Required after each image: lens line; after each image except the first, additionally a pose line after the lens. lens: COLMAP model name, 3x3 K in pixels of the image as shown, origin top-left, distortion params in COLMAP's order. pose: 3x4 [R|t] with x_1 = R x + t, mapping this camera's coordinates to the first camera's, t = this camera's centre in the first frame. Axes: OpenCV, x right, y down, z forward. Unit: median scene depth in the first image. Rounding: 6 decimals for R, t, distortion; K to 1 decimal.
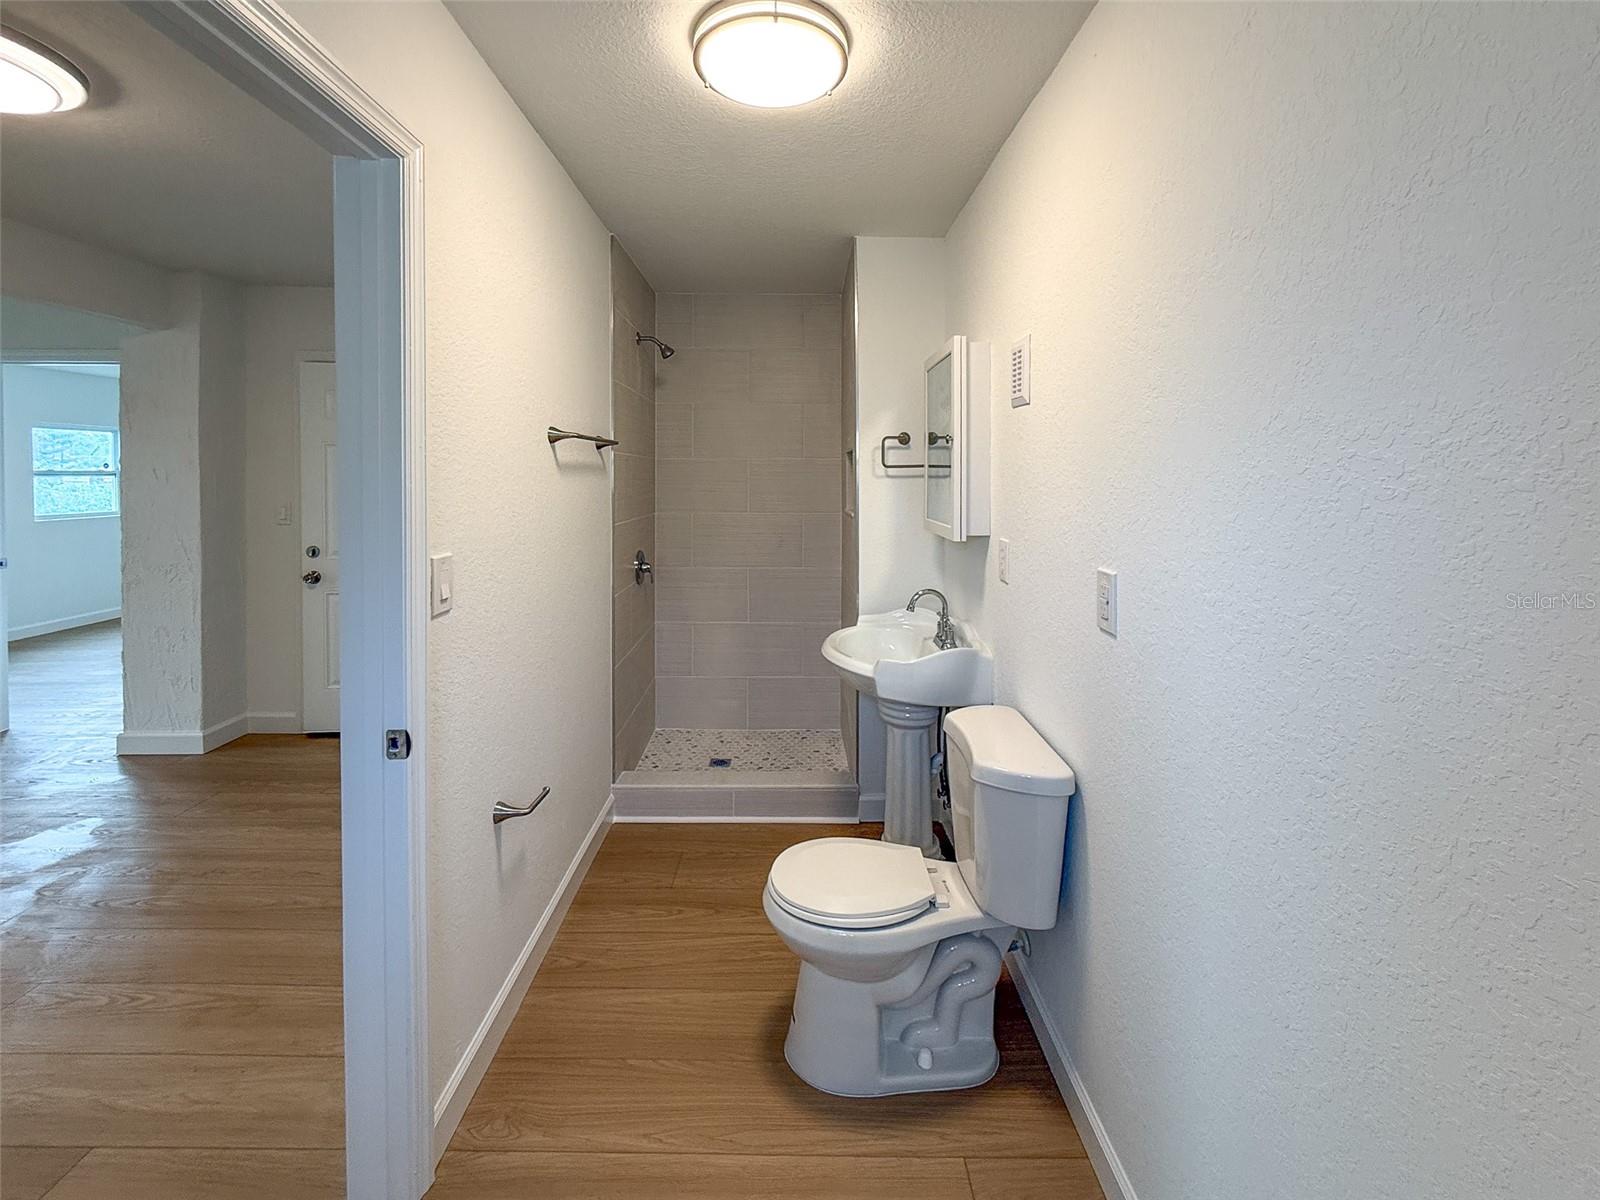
lens RADIAL K [[641.7, 0, 800.0], [0, 641.7, 600.0], [0, 0, 1]] dist [0.000016, 0.000002]
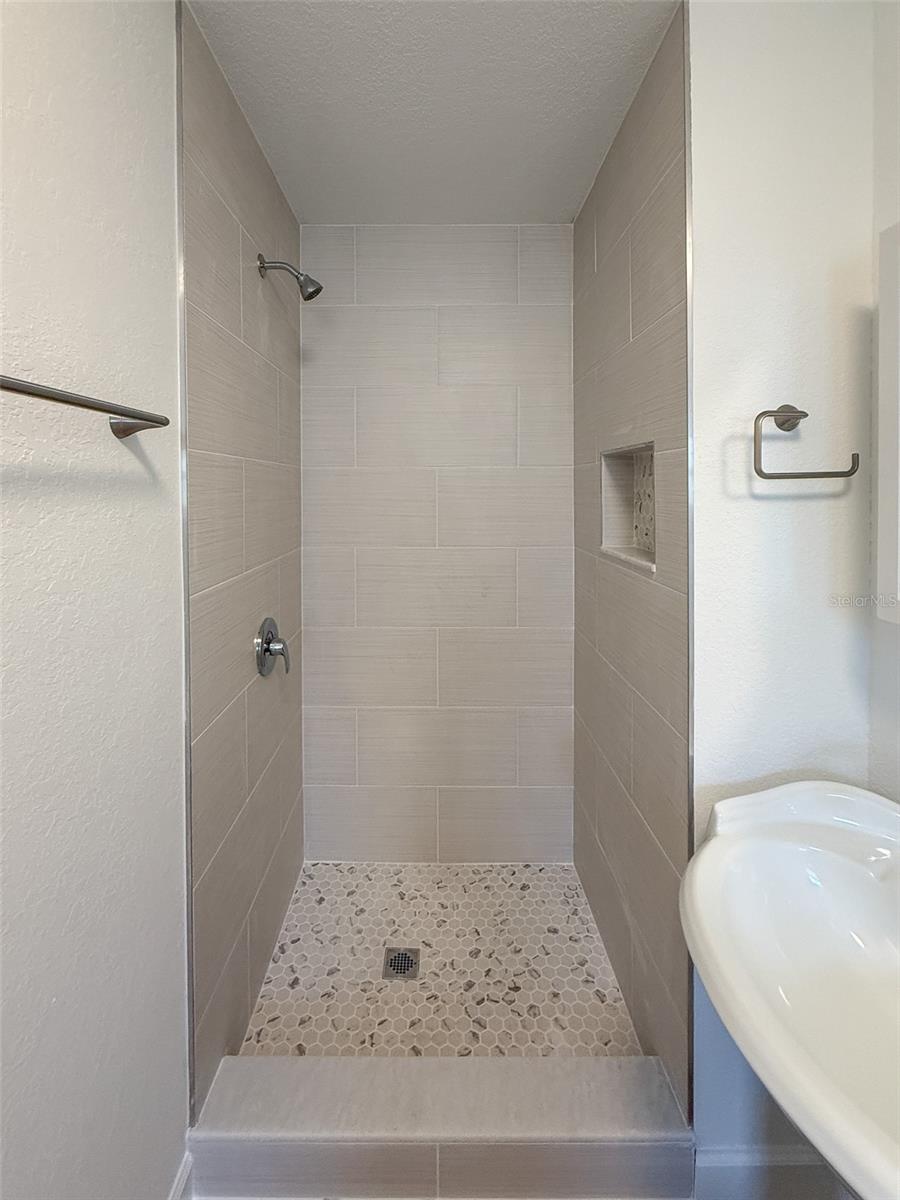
lens RADIAL K [[529.6, 0, 450.0], [0, 529.6, 600.0], [0, 0, 1]] dist [-0.000548, -0.000226]
pose [[0.999992, -0.003707, -0.001157, -0.091380], [0.003723, 0.999901, 0.013562, -0.120929], [0.001107, -0.013566, 0.999907, 0.599144]]
